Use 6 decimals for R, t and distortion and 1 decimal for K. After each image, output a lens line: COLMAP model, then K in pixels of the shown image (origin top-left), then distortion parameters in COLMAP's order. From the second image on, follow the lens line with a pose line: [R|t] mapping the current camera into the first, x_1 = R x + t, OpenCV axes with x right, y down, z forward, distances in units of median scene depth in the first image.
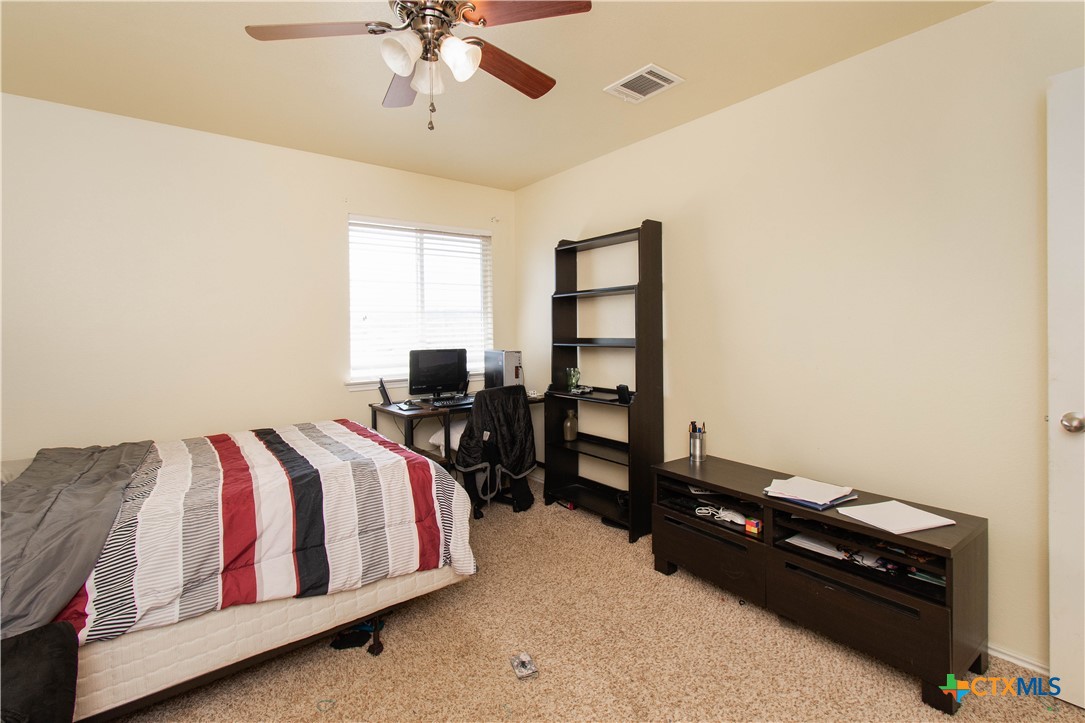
lens RADIAL K [[501.7, 0, 543.3], [0, 501.7, 331.4], [0, 0, 1]] dist [0.000760, 0.000211]
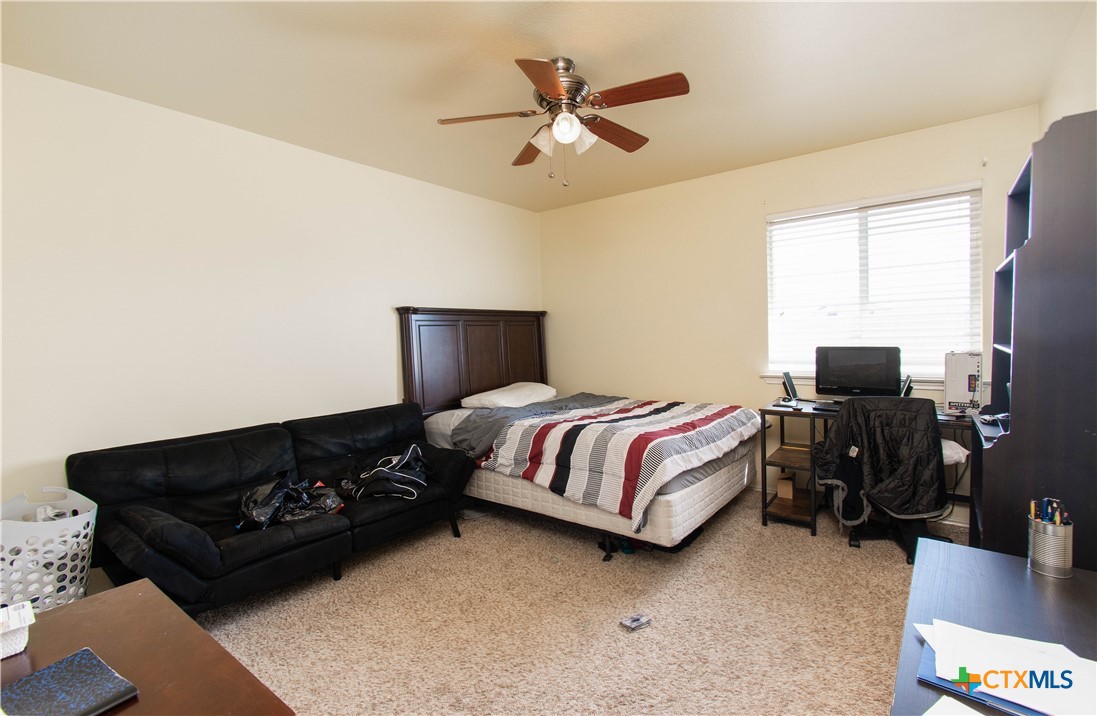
lens RADIAL K [[501.9, 0, 548.5], [0, 501.9, 358.0], [0, 0, 1]] dist [-0.000350, -0.000044]
pose [[0.244342, 0.056340, -0.968051, 0.522907], [0.016714, 0.997918, 0.062296, -0.008105], [0.969545, -0.031401, 0.242891, 0.284382]]
